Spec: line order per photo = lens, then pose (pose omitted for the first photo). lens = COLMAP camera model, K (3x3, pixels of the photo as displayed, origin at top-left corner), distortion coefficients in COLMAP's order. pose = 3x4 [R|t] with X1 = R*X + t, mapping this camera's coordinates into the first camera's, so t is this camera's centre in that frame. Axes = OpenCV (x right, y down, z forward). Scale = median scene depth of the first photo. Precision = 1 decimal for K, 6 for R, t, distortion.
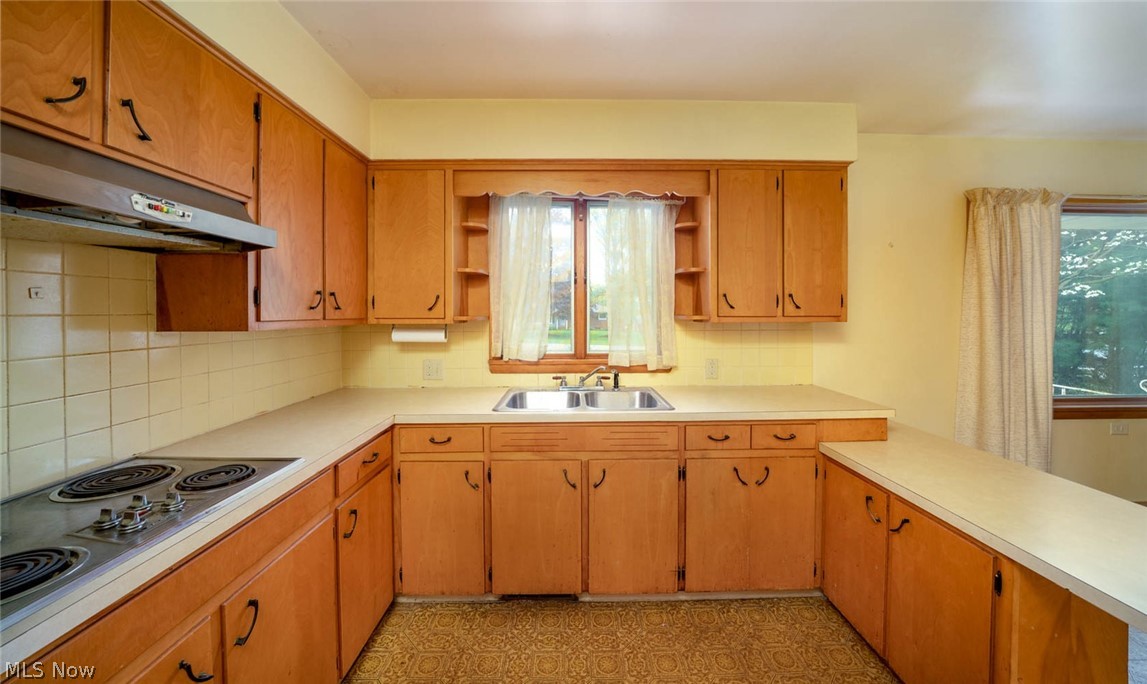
lens RADIAL K [[410.5, 0, 576.3], [0, 410.5, 312.0], [0, 0, 1]] dist [-0.017402, 0.000160]
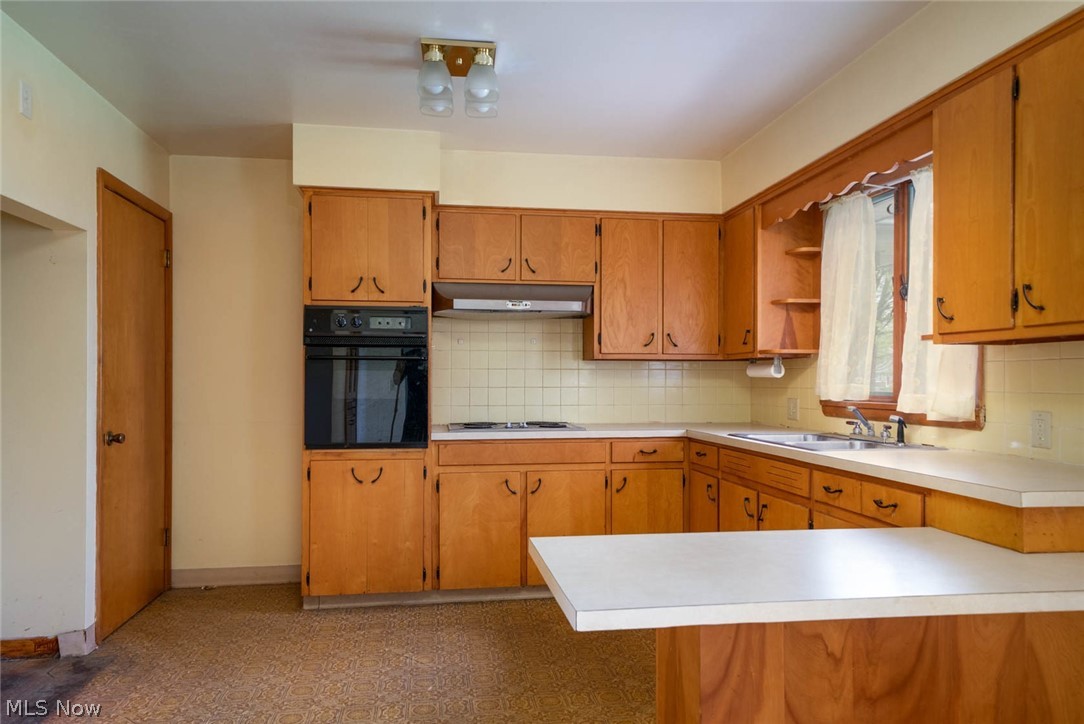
lens RADIAL K [[742.0, 0, 522.4], [0, 742.0, 378.5], [0, 0, 1]] dist [0.001136, 0.003520]
pose [[0.104280, -0.000477, -0.994548, 1.695103], [-0.001309, 0.999999, -0.000616, 0.096902], [0.994547, 0.001366, 0.104279, 0.269205]]
